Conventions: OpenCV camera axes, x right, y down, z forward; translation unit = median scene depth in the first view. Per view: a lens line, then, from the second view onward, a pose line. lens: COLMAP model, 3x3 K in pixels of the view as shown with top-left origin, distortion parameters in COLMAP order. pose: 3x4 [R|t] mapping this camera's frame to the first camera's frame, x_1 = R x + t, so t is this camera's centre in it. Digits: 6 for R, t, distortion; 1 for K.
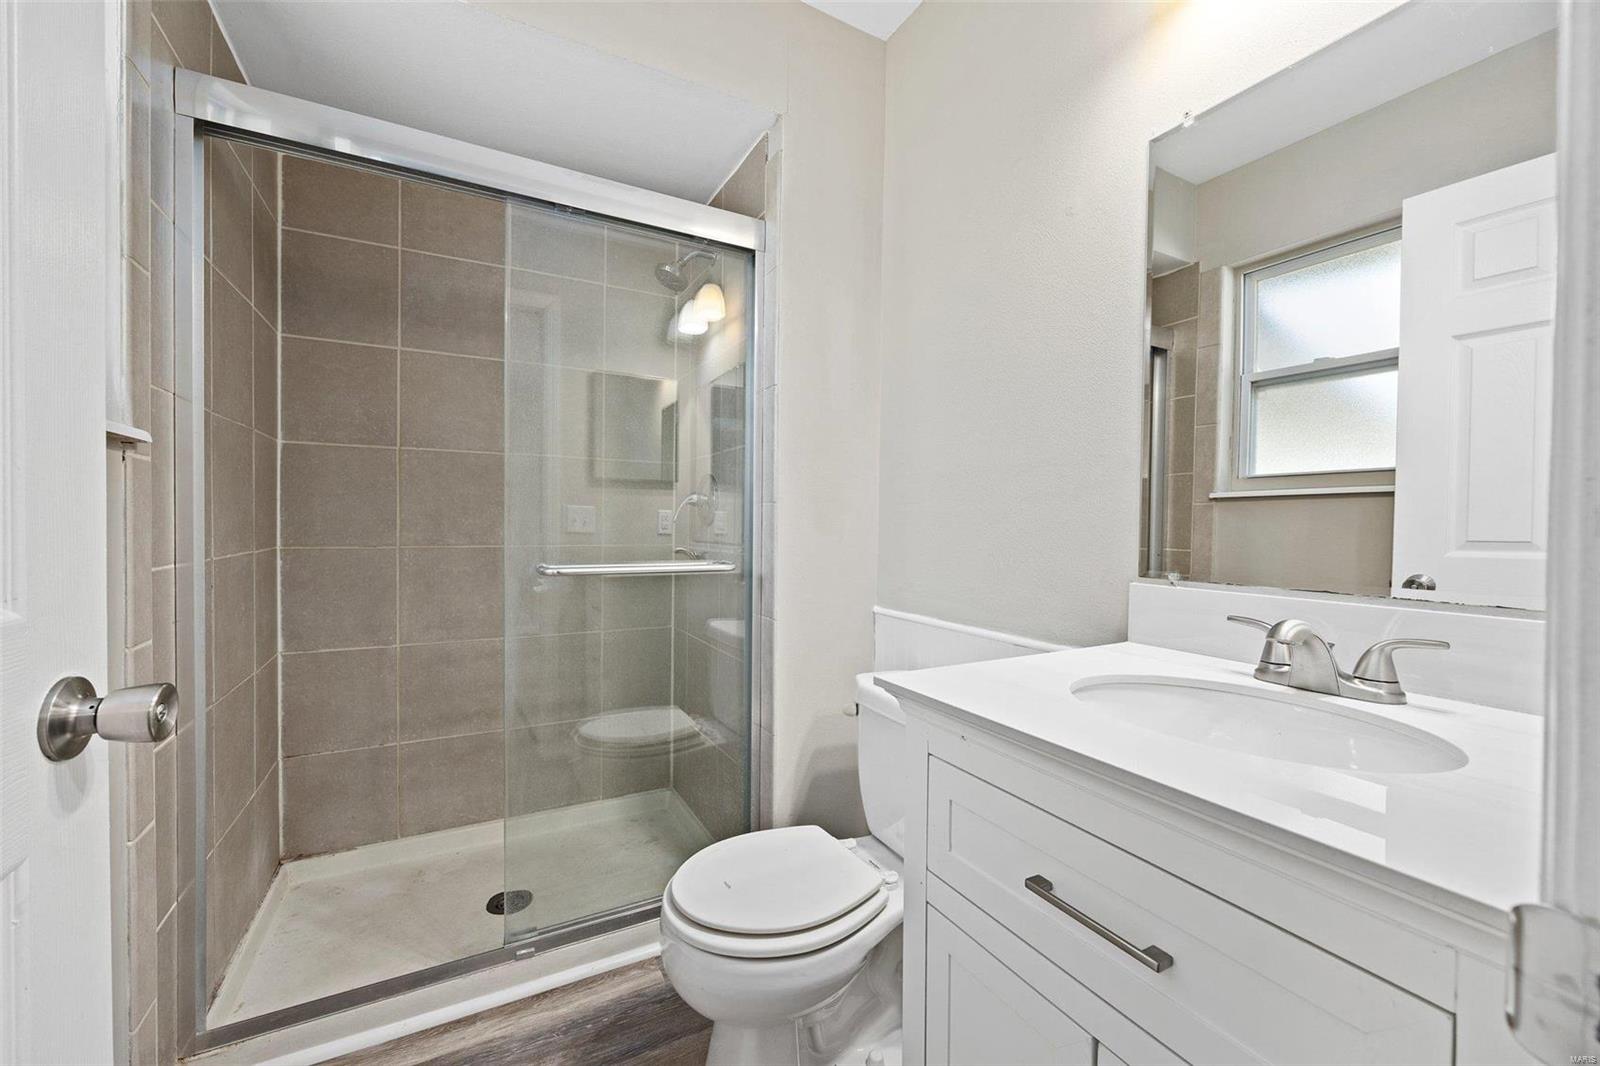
lens RADIAL K [[635.6, 0, 801.7], [0, 635.6, 529.4], [0, 0, 1]] dist [-0.004319, 0.000323]
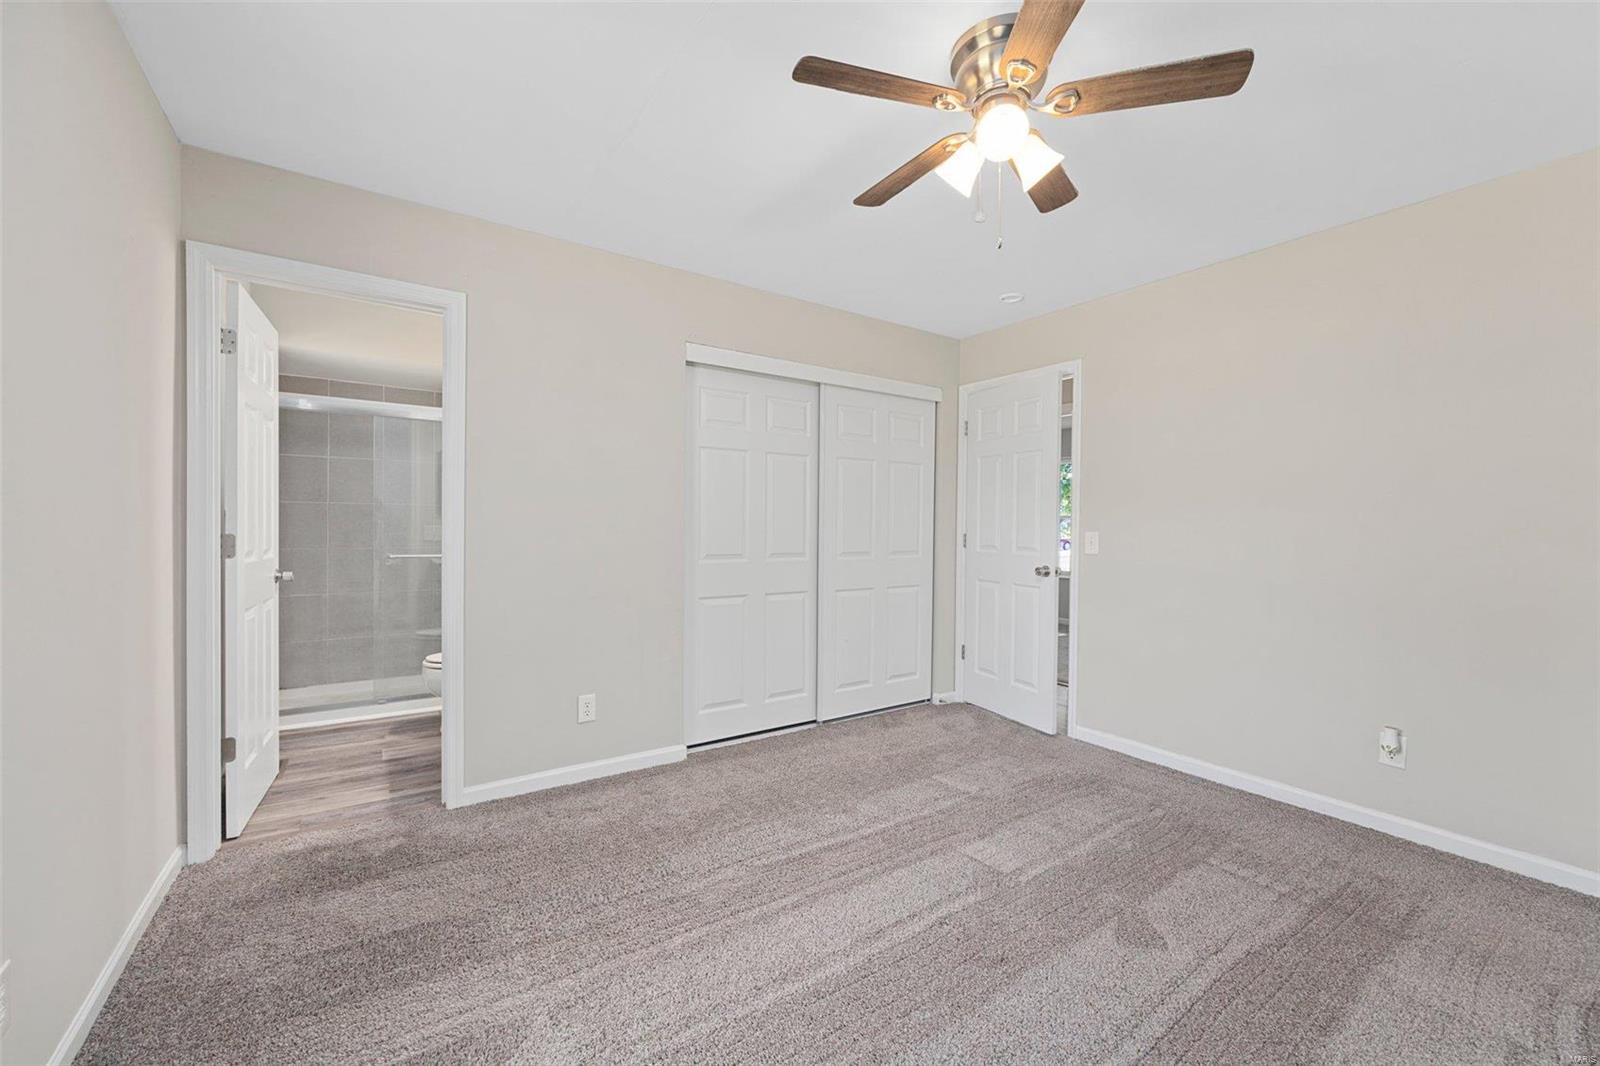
lens RADIAL K [[635.6, 0, 801.7], [0, 635.6, 529.4], [0, 0, 1]] dist [-0.004319, 0.000323]
pose [[0.995366, -0.001902, 0.096142, 0.774636], [0.002194, 0.999993, -0.002933, -0.025643], [-0.096135, 0.003130, 0.995363, -1.324936]]
